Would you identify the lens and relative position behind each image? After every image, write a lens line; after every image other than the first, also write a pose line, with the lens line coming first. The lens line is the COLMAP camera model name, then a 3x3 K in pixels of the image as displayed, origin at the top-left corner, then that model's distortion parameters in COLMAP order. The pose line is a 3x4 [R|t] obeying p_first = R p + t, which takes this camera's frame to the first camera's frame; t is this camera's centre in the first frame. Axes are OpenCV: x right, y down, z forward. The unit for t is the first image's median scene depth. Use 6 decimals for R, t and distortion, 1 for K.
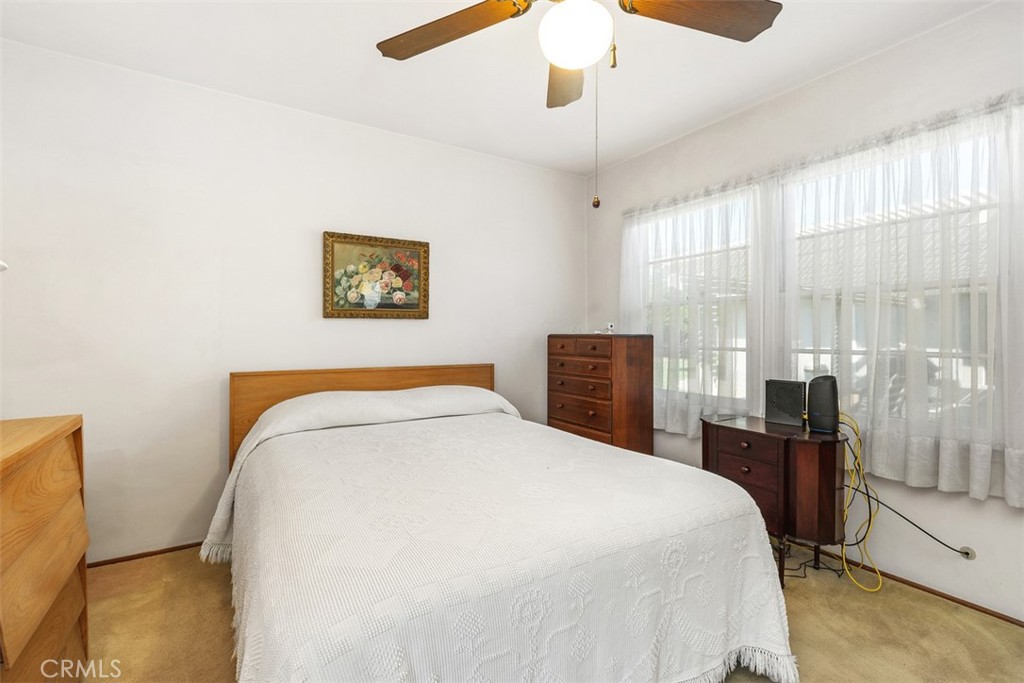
lens RADIAL K [[459.8, 0, 512.0], [0, 459.8, 338.9], [0, 0, 1]] dist [-0.000325, -0.000158]
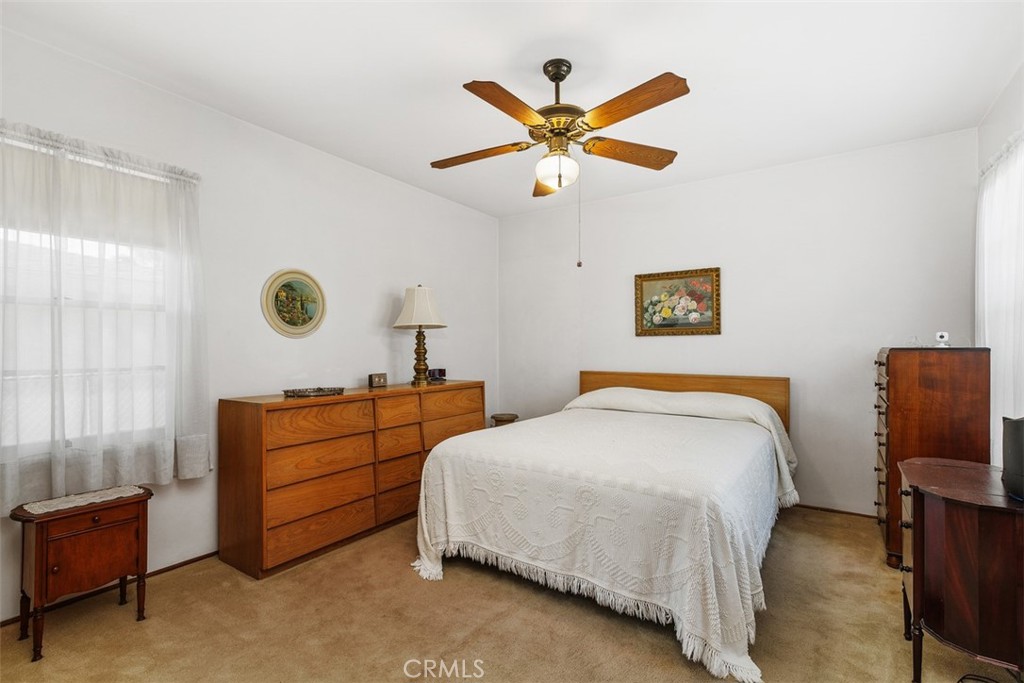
lens RADIAL K [[459.8, 0, 512.0], [0, 459.8, 338.9], [0, 0, 1]] dist [-0.000325, -0.000158]
pose [[0.429617, -0.018353, -0.902825, 0.649718], [-0.009364, 0.999649, -0.024777, 0.000955], [0.902963, 0.019099, 0.429295, 0.049935]]
